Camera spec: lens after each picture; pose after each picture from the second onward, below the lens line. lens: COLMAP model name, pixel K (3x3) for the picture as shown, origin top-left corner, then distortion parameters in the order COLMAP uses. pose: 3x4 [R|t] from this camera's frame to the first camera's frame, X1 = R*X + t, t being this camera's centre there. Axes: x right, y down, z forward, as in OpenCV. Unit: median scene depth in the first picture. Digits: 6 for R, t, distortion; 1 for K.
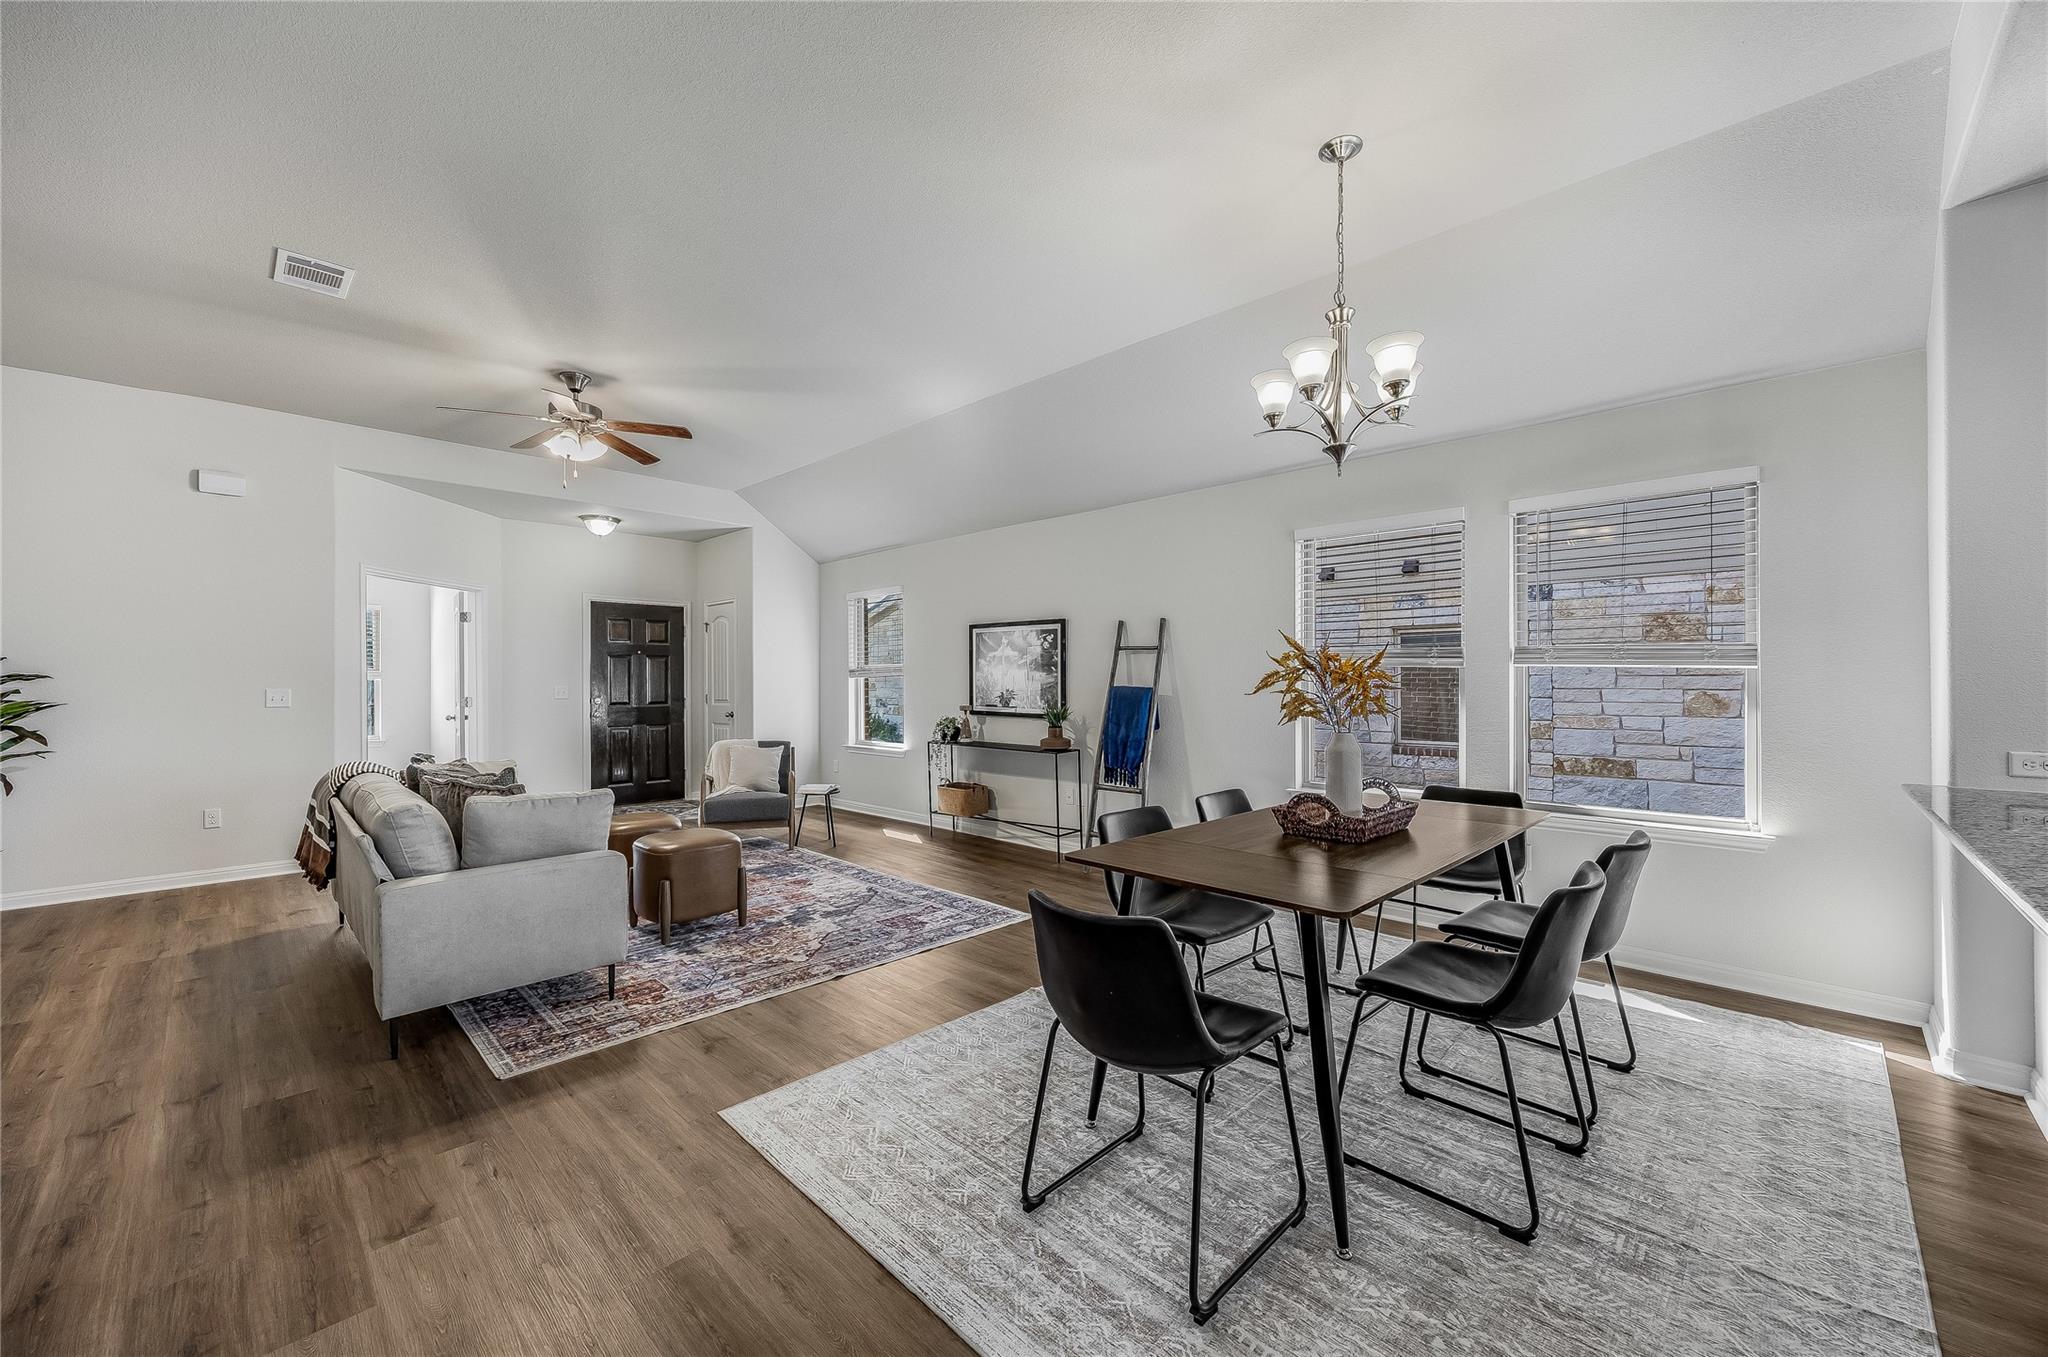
lens RADIAL K [[787.4, 0, 1020.5], [0, 787.4, 679.7], [0, 0, 1]] dist [-0.003791, 0.000800]
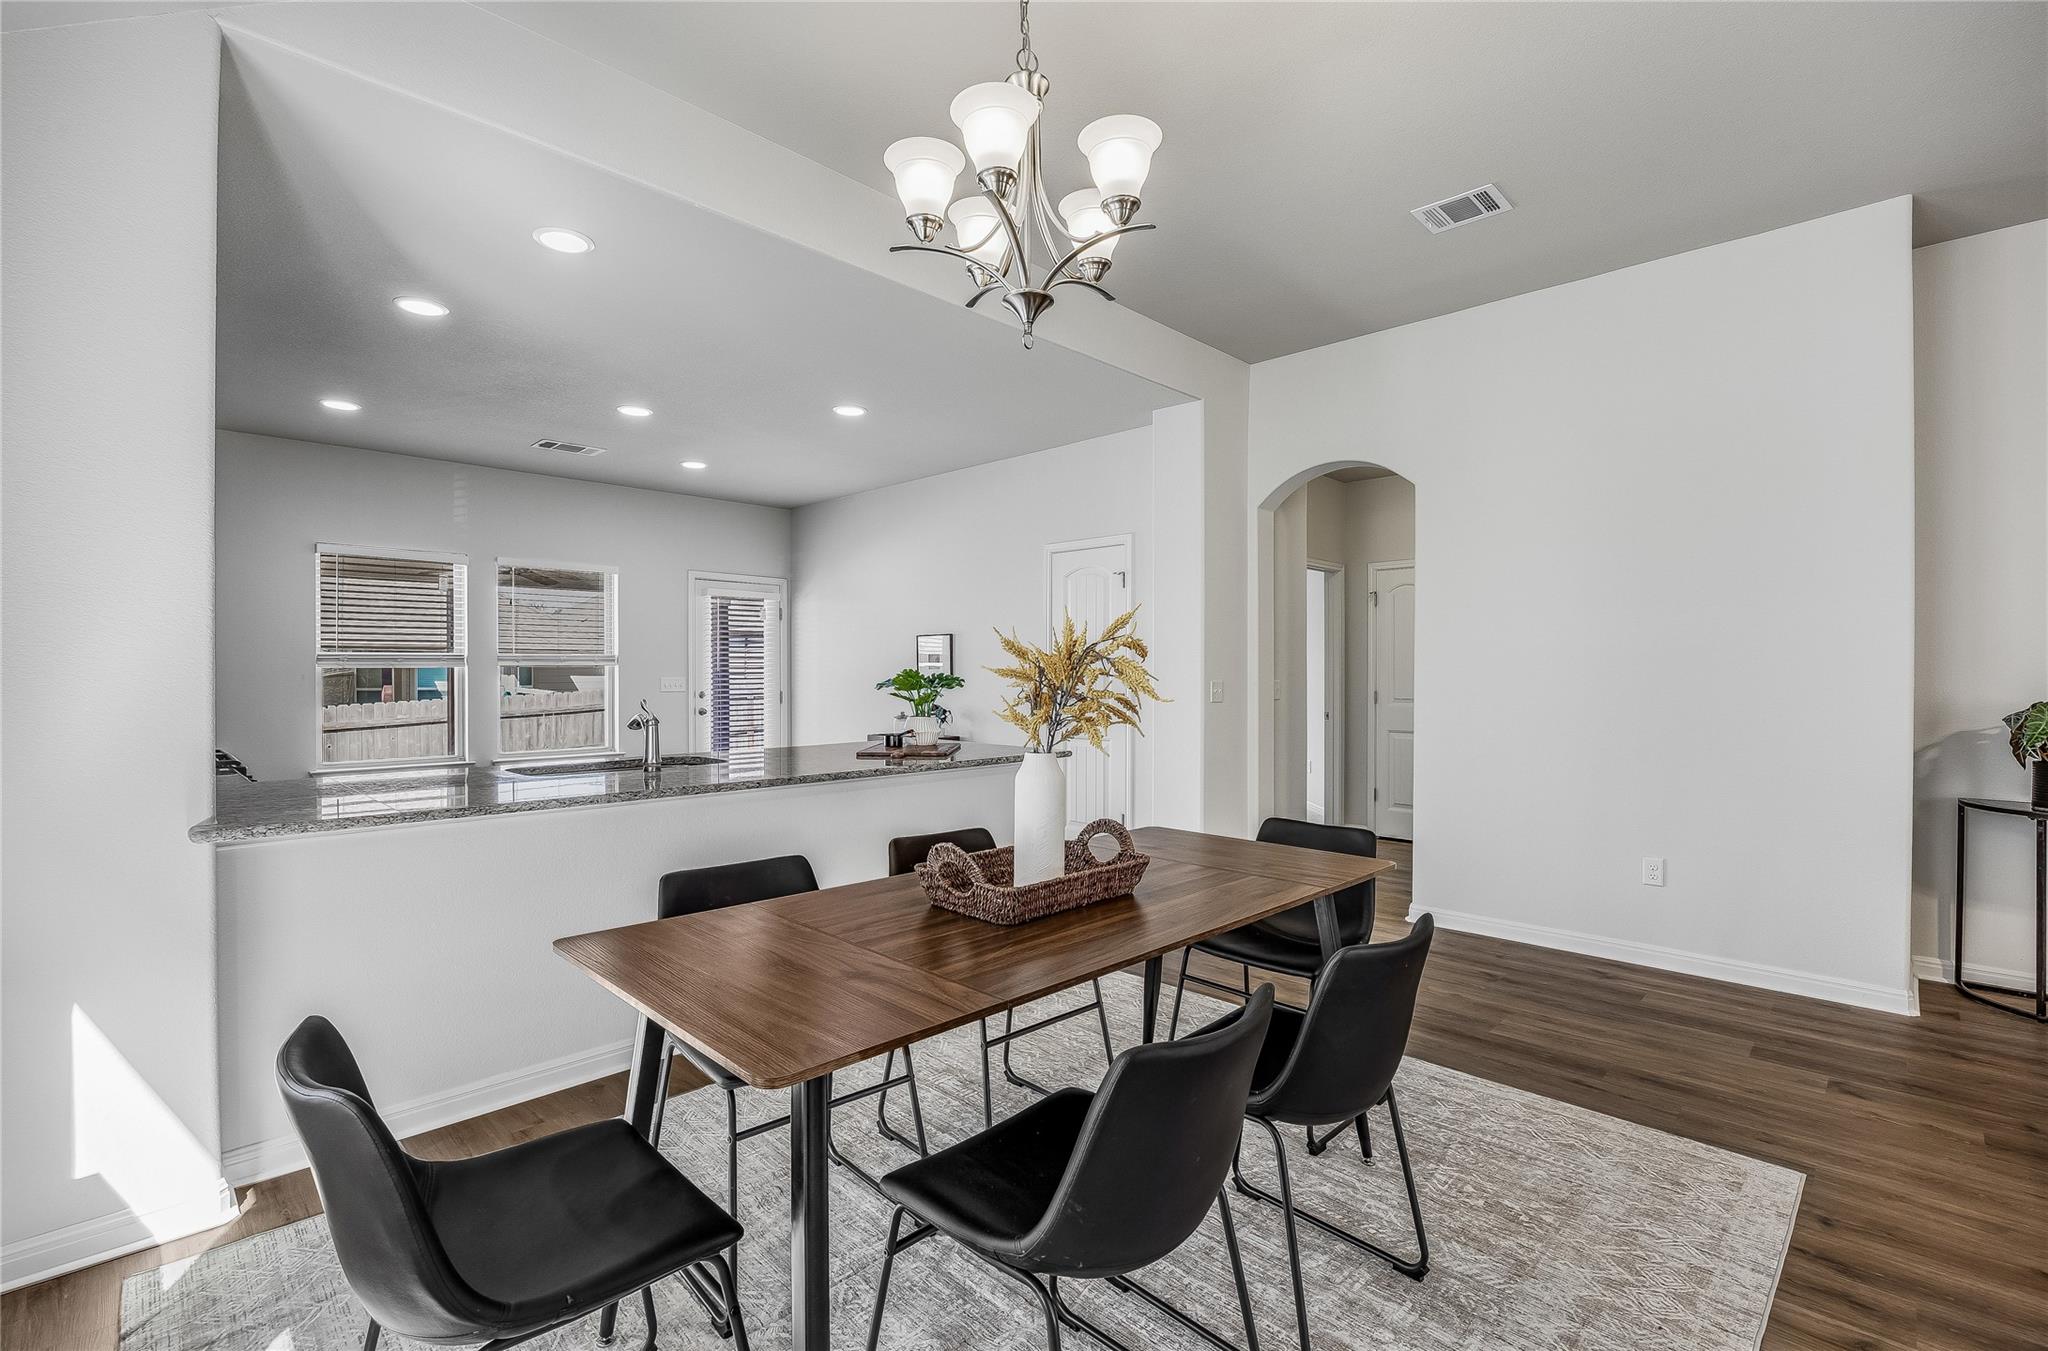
lens RADIAL K [[897.9, 0, 1028.3], [0, 897.9, 674.9], [0, 0, 1]] dist [-0.000533, -0.000462]
pose [[-0.999979, 0.001946, -0.006188, 0.239675], [0.001929, 0.999994, 0.002724, -0.002790], [0.006193, 0.002712, -0.999977, 0.995747]]
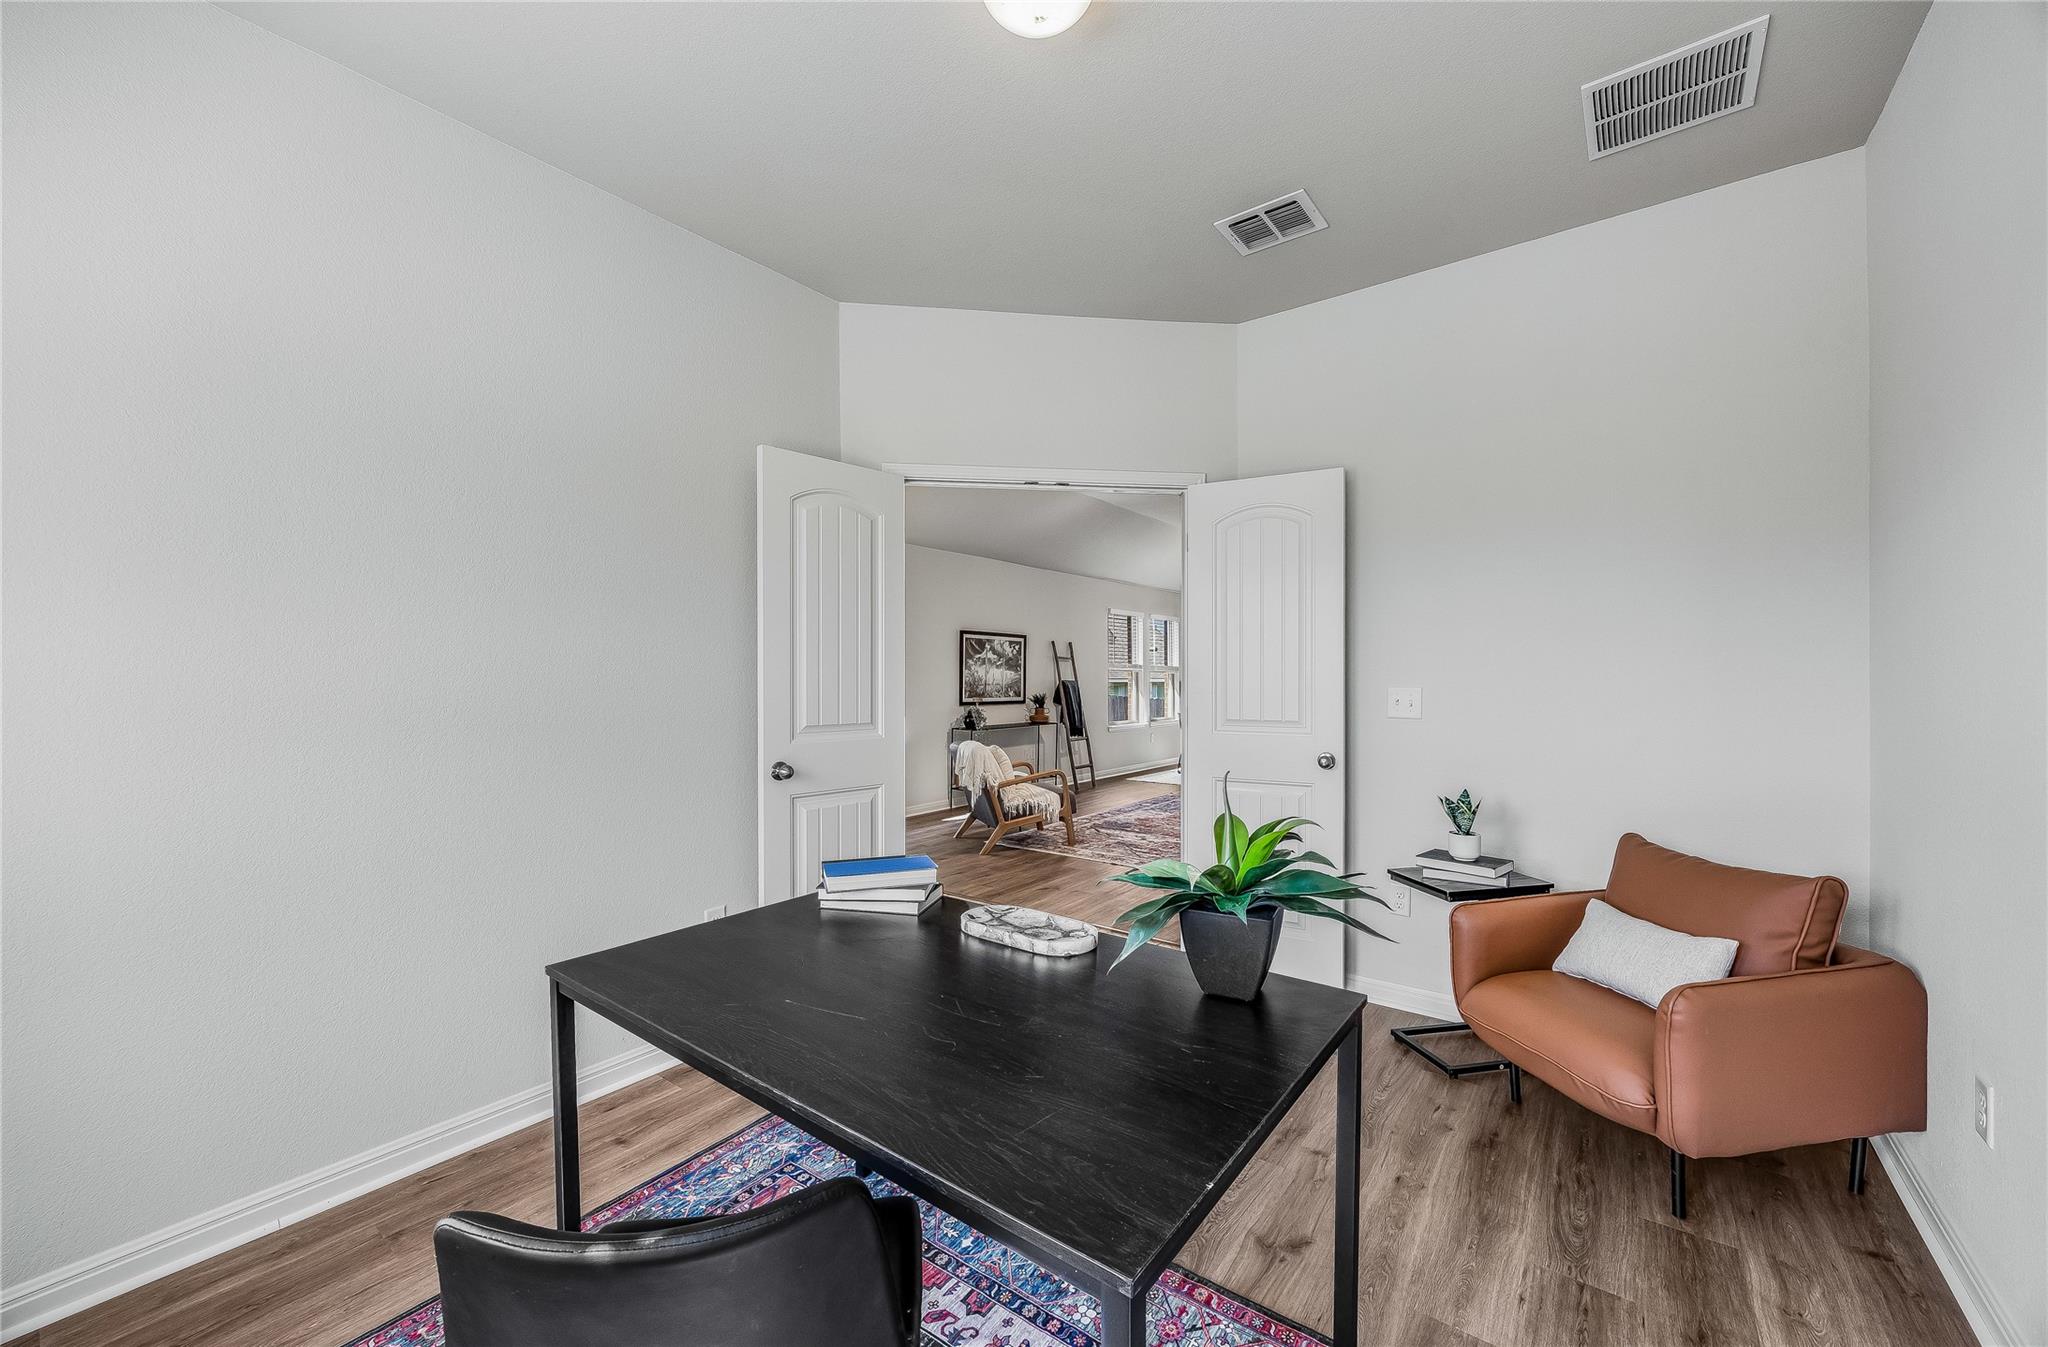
lens RADIAL K [[778.9, 0, 1025.1], [0, 778.9, 681.0], [0, 0, 1]] dist [-0.001499, 0.000689]
pose [[-0.120428, 0.005052, 0.992709, -1.749830], [0.006909, 0.999967, -0.004251, 0.018353], [-0.992698, 0.006347, -0.120459, 1.478340]]
